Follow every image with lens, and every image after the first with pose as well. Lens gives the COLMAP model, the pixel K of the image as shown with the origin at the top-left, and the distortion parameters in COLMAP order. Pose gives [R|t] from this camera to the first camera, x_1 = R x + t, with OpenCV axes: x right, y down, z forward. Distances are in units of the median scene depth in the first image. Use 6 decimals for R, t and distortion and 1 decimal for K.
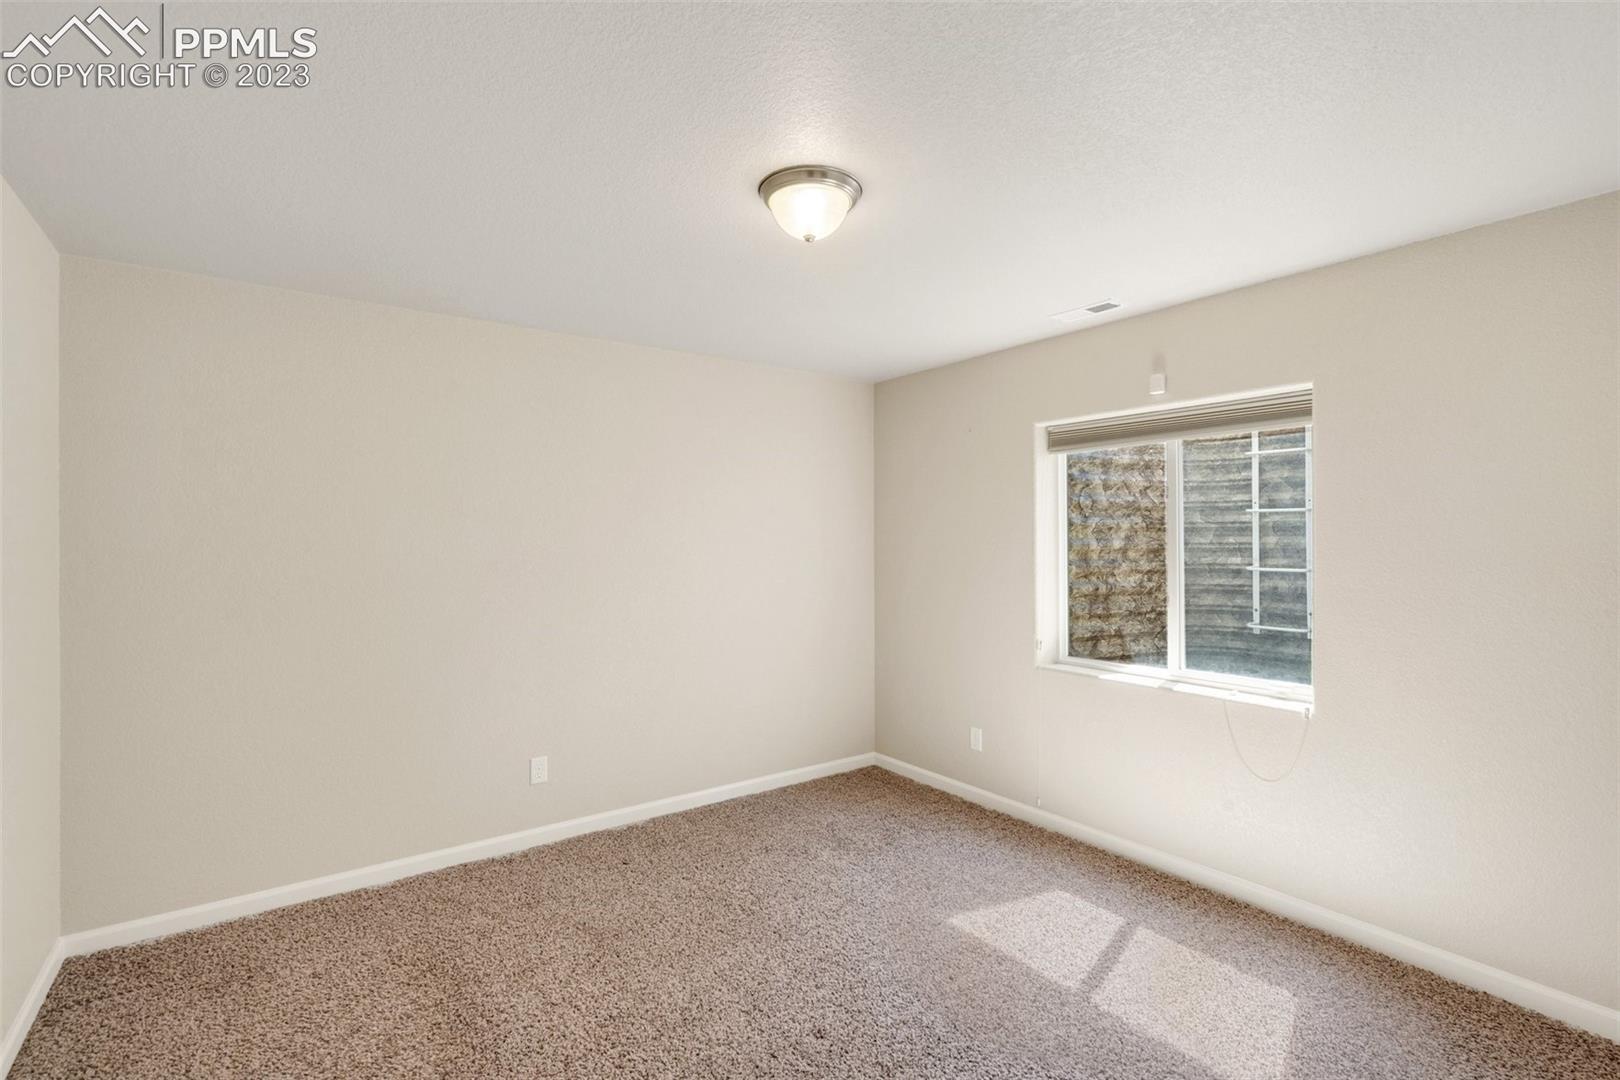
lens RADIAL K [[745.1, 0, 808.3], [0, 745.1, 537.2], [0, 0, 1]] dist [-0.004651, -0.000115]
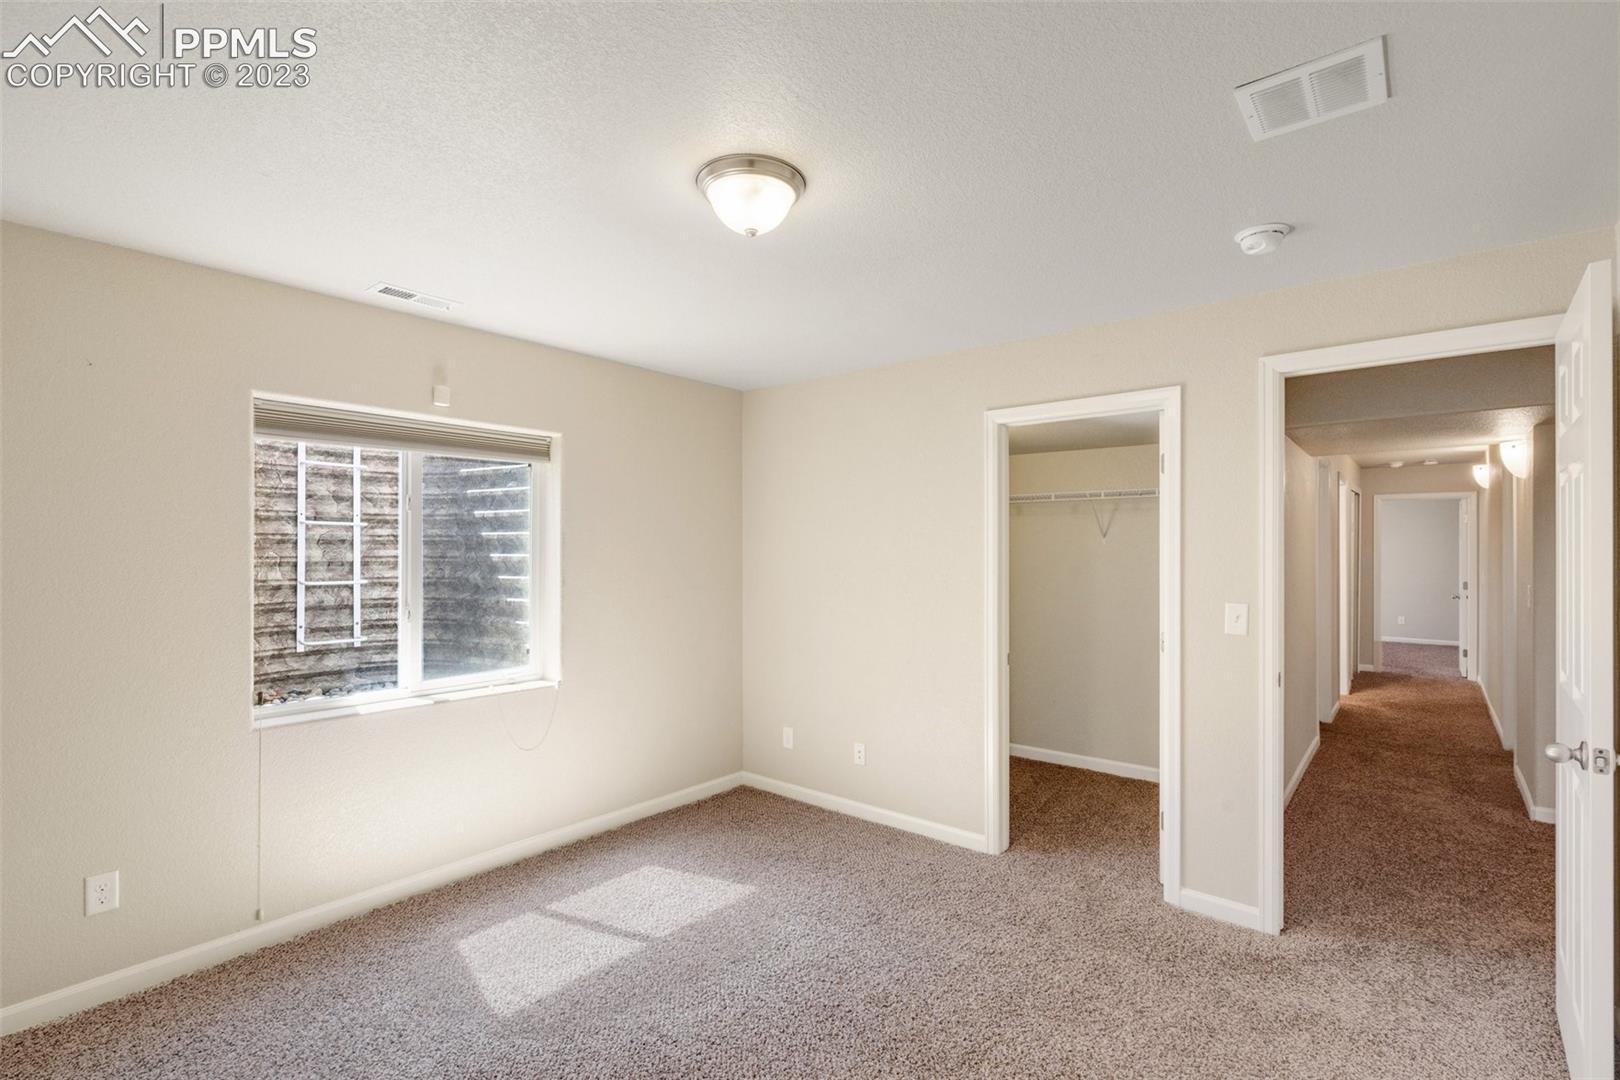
lens RADIAL K [[745.1, 0, 811.4], [0, 745.1, 543.6], [0, 0, 1]] dist [-0.004651, -0.000115]
pose [[-0.258673, 0.010112, 0.965912, -0.492763], [-0.004817, 0.999919, -0.011758, -0.000228], [-0.965953, -0.007695, -0.258603, 0.622870]]
